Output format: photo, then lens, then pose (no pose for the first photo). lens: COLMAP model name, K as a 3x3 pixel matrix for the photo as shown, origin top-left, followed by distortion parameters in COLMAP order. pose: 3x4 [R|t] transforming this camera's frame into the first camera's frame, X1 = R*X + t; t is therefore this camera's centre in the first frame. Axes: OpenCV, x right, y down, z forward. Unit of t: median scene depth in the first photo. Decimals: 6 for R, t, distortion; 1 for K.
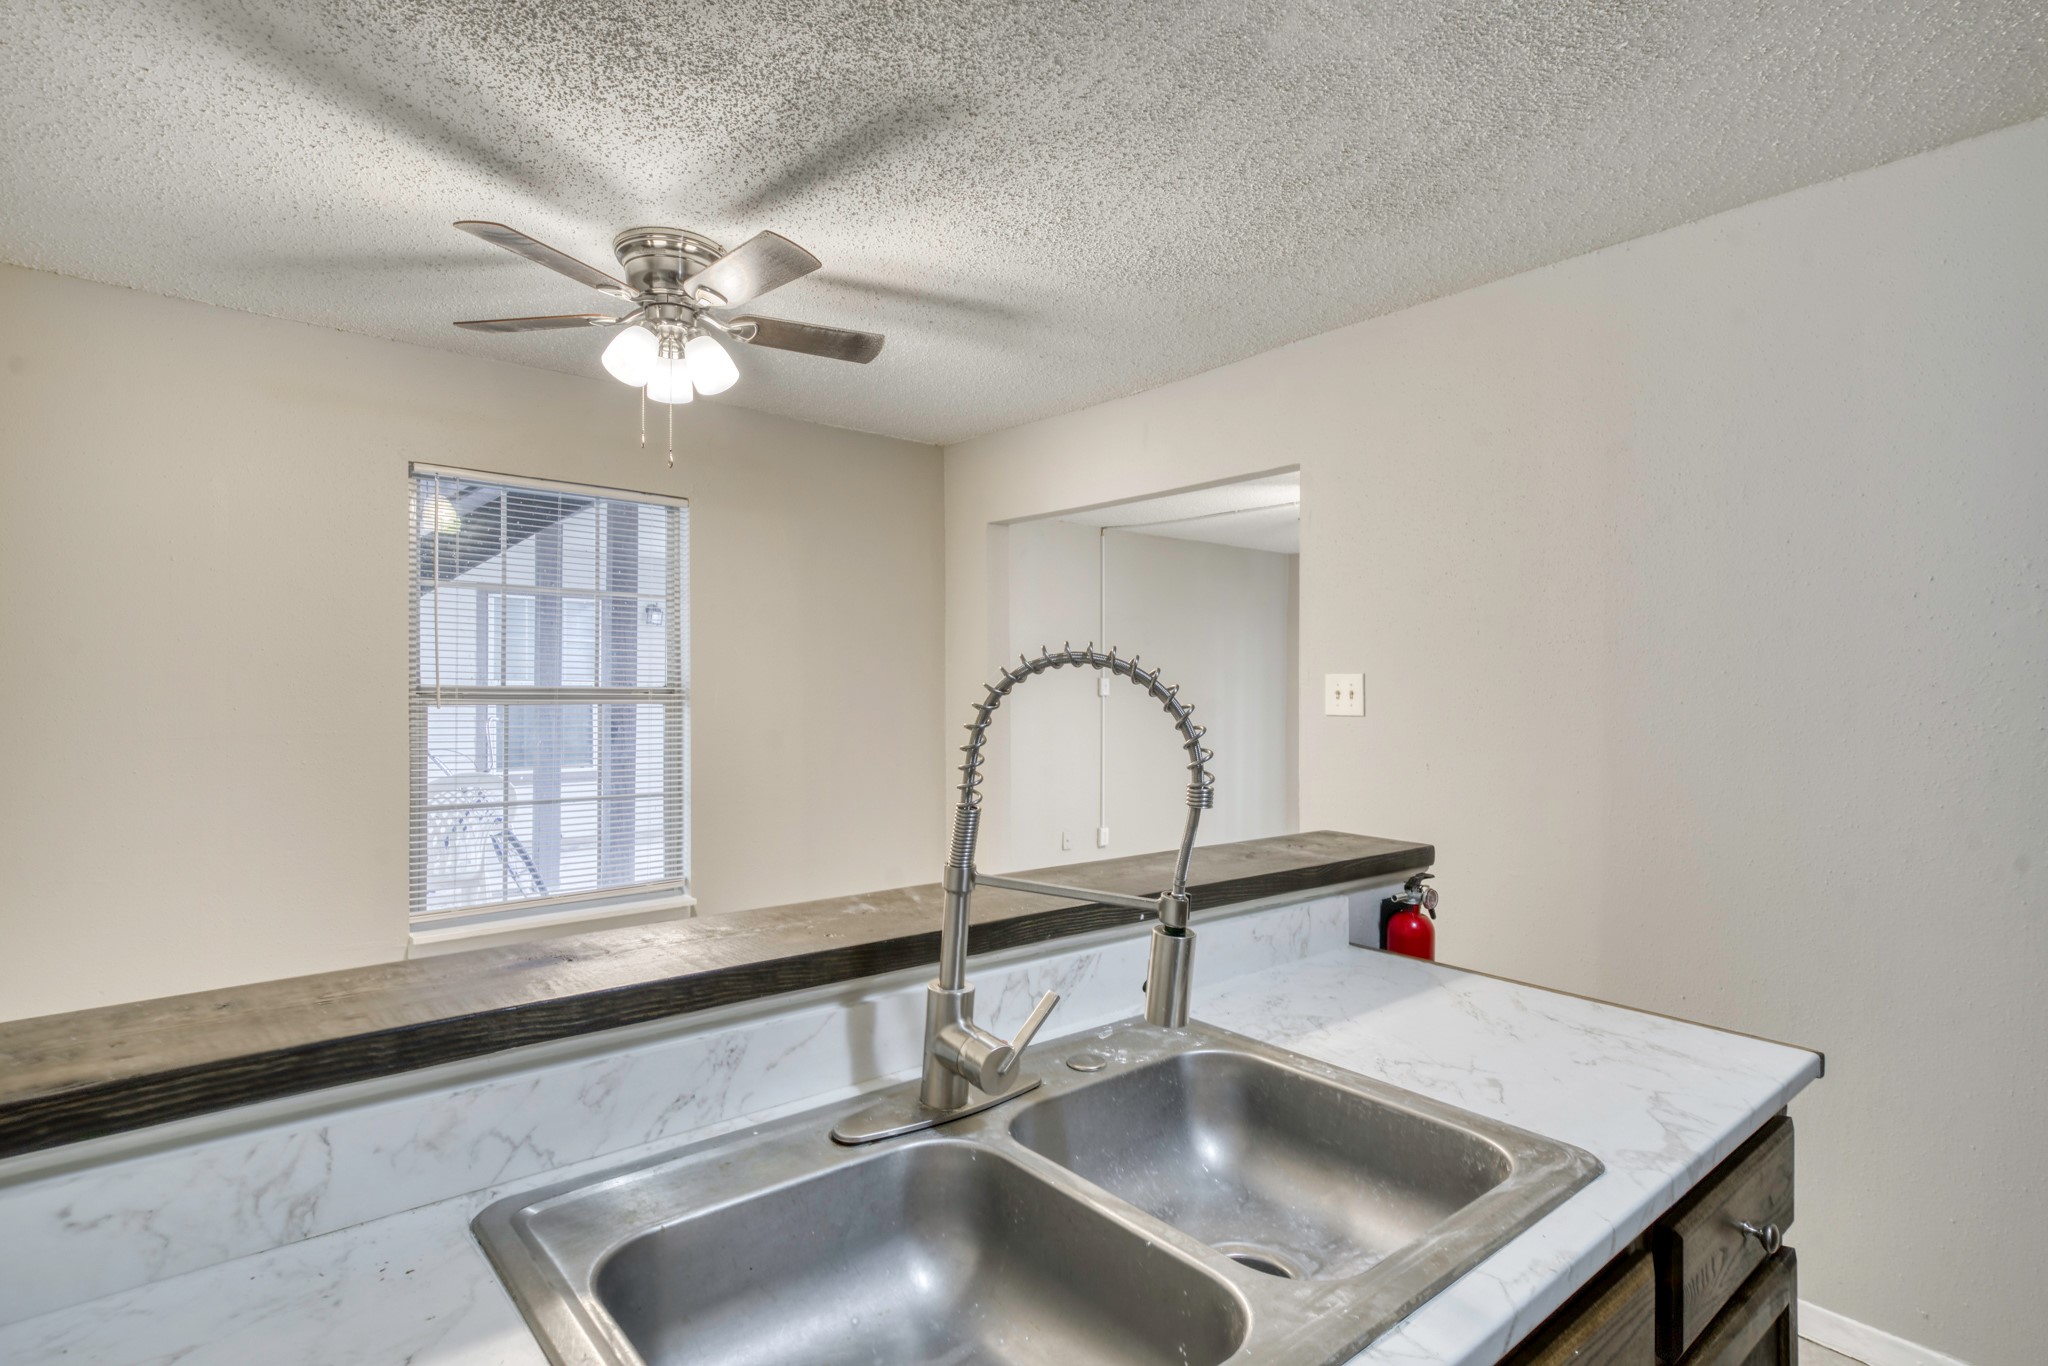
lens RADIAL K [[1000.7, 0, 1024.0], [0, 1000.7, 683.0], [0, 0, 1]] dist [0.003189, 0.000216]
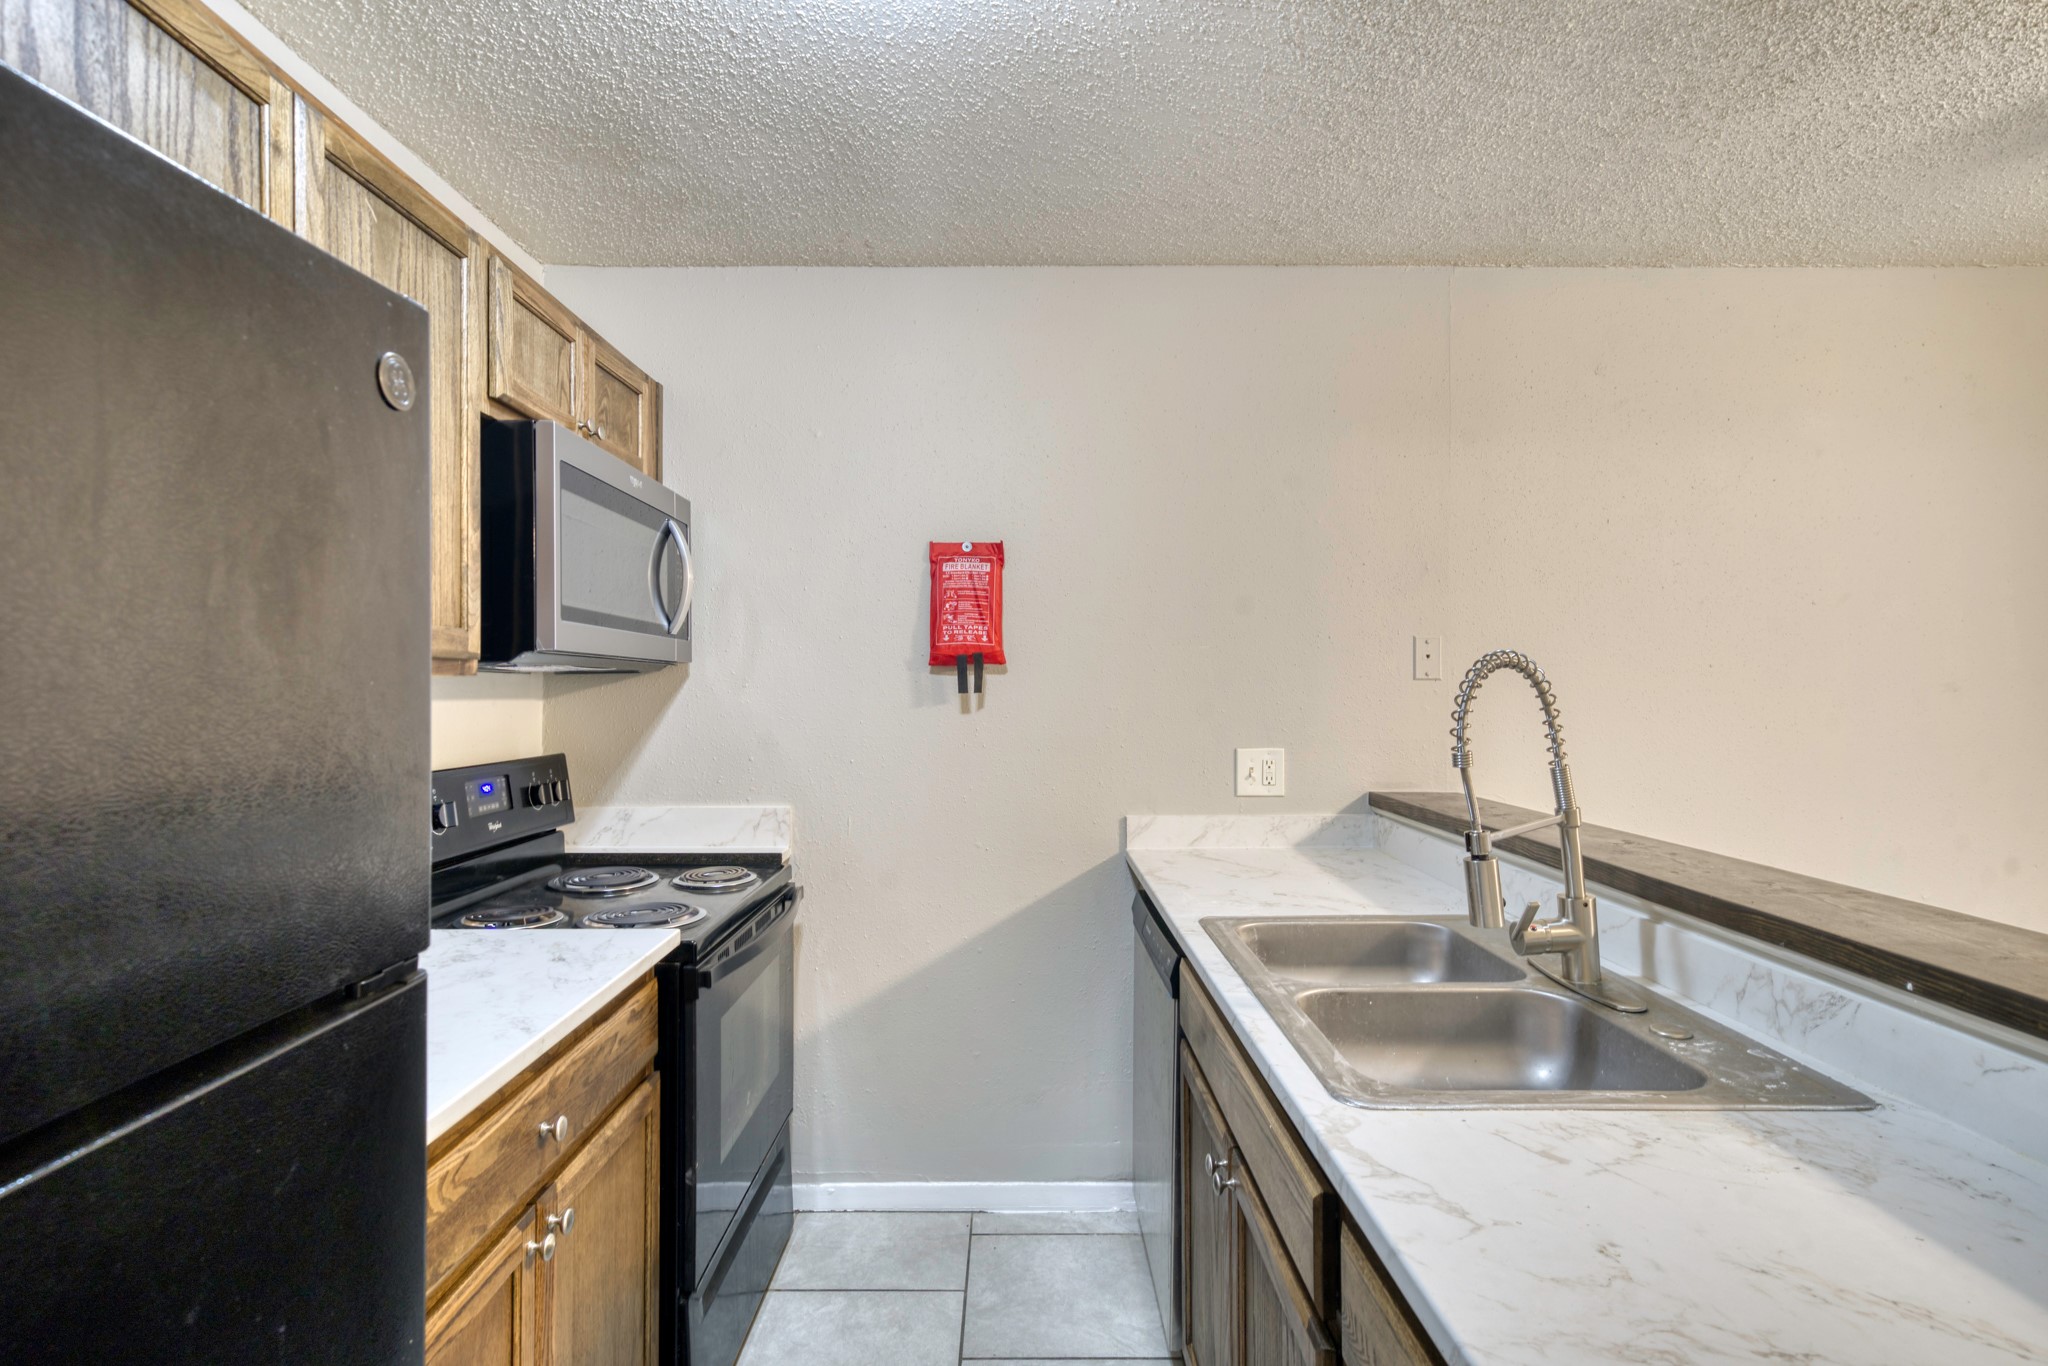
lens RADIAL K [[1000.7, 0, 1024.0], [0, 1000.7, 683.0], [0, 0, 1]] dist [0.003189, 0.000216]
pose [[-0.621592, -0.004424, -0.783329, 1.361372], [-0.002367, 0.999990, -0.003769, 0.011934], [0.783338, -0.000488, -0.621596, 1.148146]]
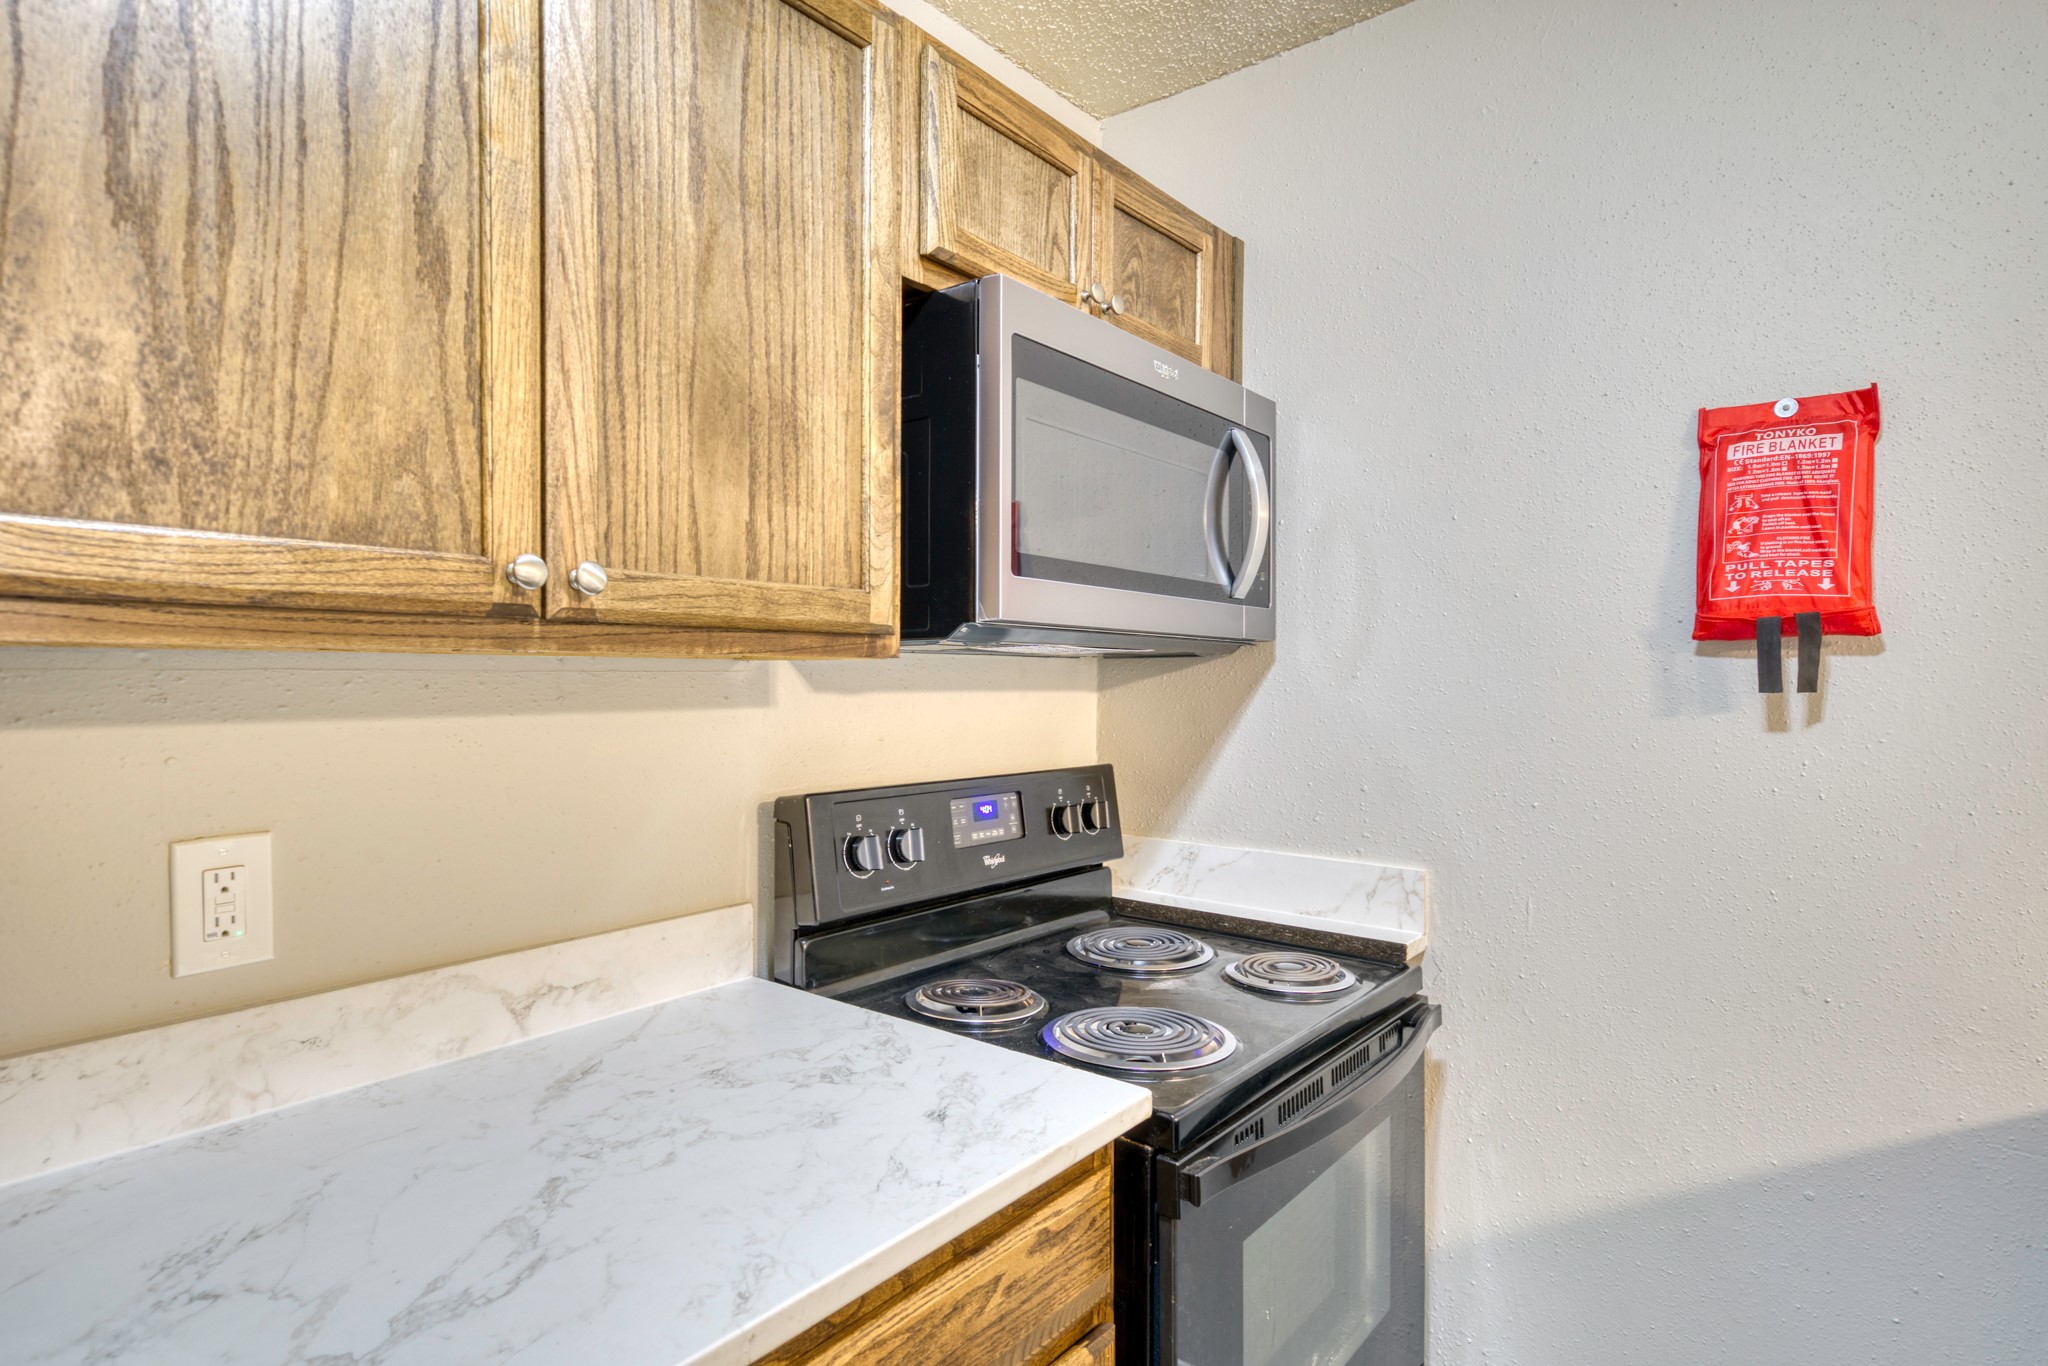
lens RADIAL K [[1098.9, 0, 986.0], [0, 1098.9, 684.0], [0, 0, 1]] dist [0.019627, 0.000395]
pose [[-0.979011, -0.005960, -0.203721, 1.070919], [-0.008263, 0.999911, 0.010457, 0.011692], [0.203641, 0.011921, -0.978973, 0.909121]]
